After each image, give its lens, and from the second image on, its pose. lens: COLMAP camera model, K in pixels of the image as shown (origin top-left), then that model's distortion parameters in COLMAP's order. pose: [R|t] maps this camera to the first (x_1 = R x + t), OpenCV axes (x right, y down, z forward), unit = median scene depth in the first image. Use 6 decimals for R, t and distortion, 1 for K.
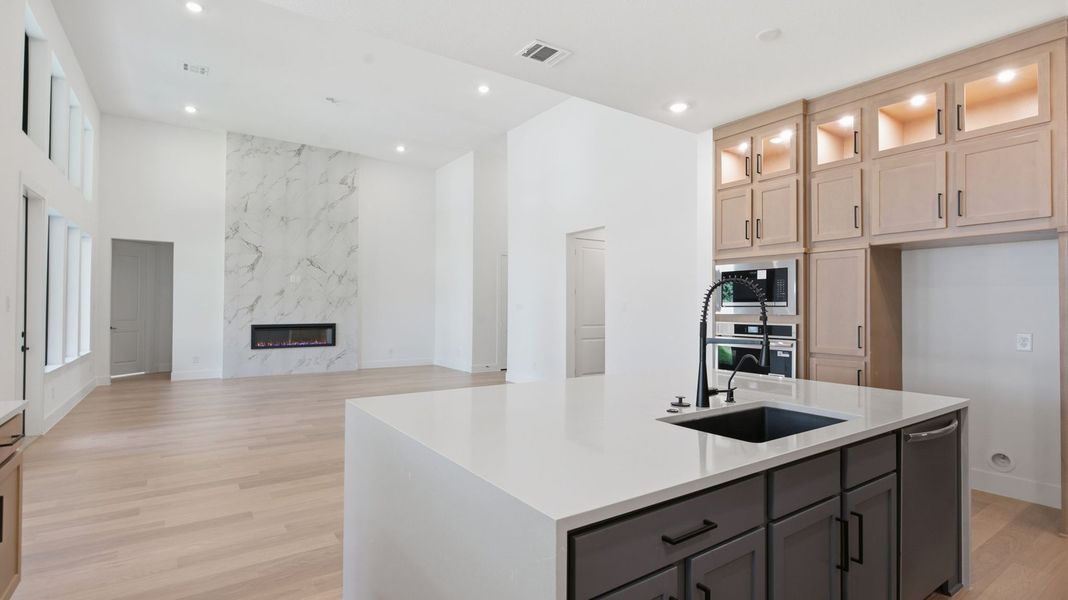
lens RADIAL K [[500.1, 0, 525.4], [0, 500.1, 300.7], [0, 0, 1]] dist [-0.000278, 0.000861]
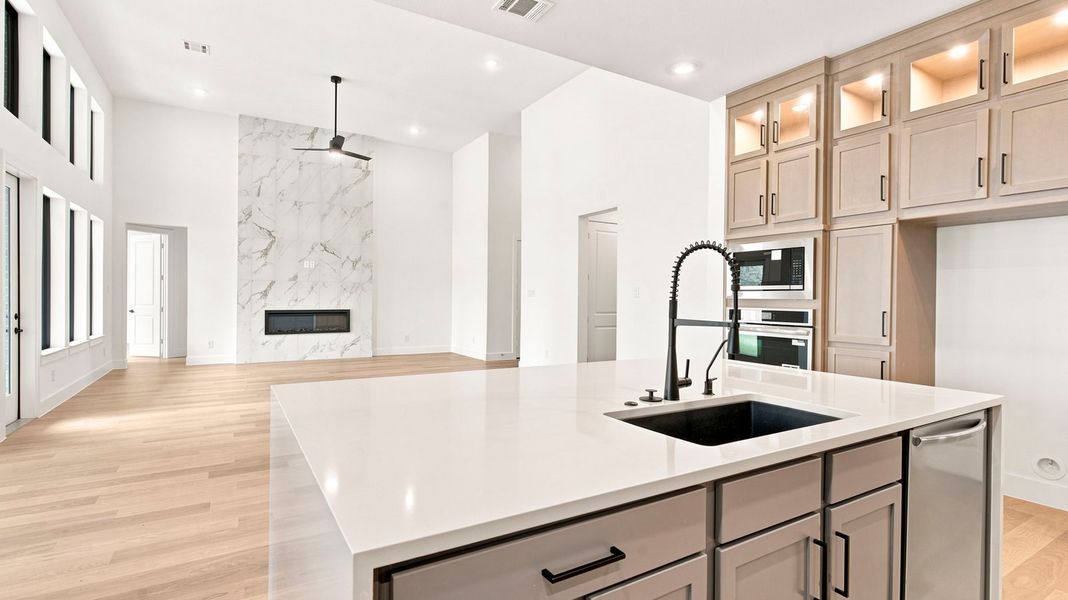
lens RADIAL K [[500.6, 0, 534.0], [0, 500.6, 300.0], [0, 0, 1]] dist [0.002453, 0.000427]
pose [[0.998596, 0.004971, -0.052743, 0.087599], [-0.003959, 0.999806, 0.019276, 0.014352], [0.052829, -0.019040, 0.998422, 0.074099]]
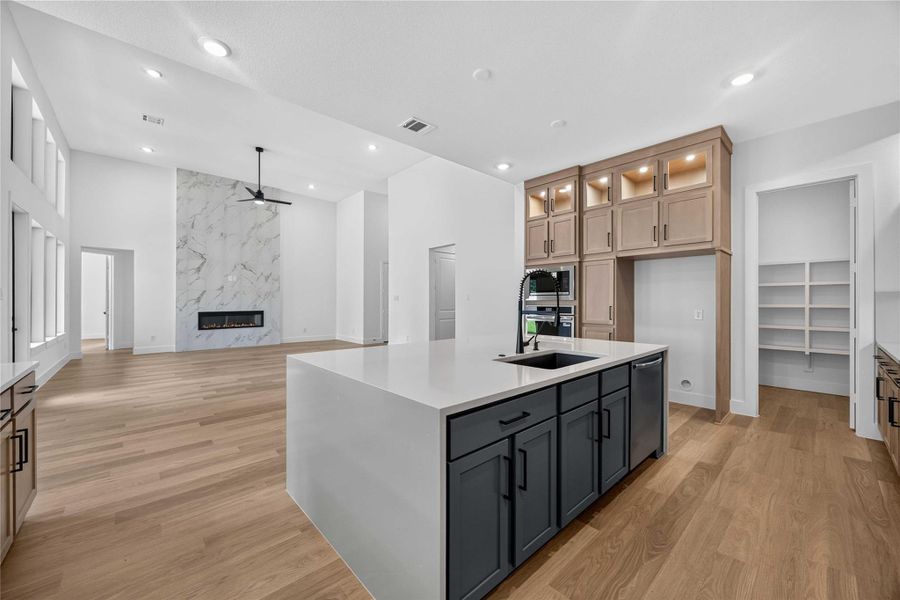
lens RADIAL K [[342.8, 0, 446.6], [0, 342.8, 300.8], [0, 0, 1]] dist [-0.001500, -0.000106]
pose [[0.990278, -0.004703, 0.139024, -0.018685], [0.002755, 0.999895, 0.014207, 0.014082], [-0.139076, -0.013686, 0.990187, -0.035075]]
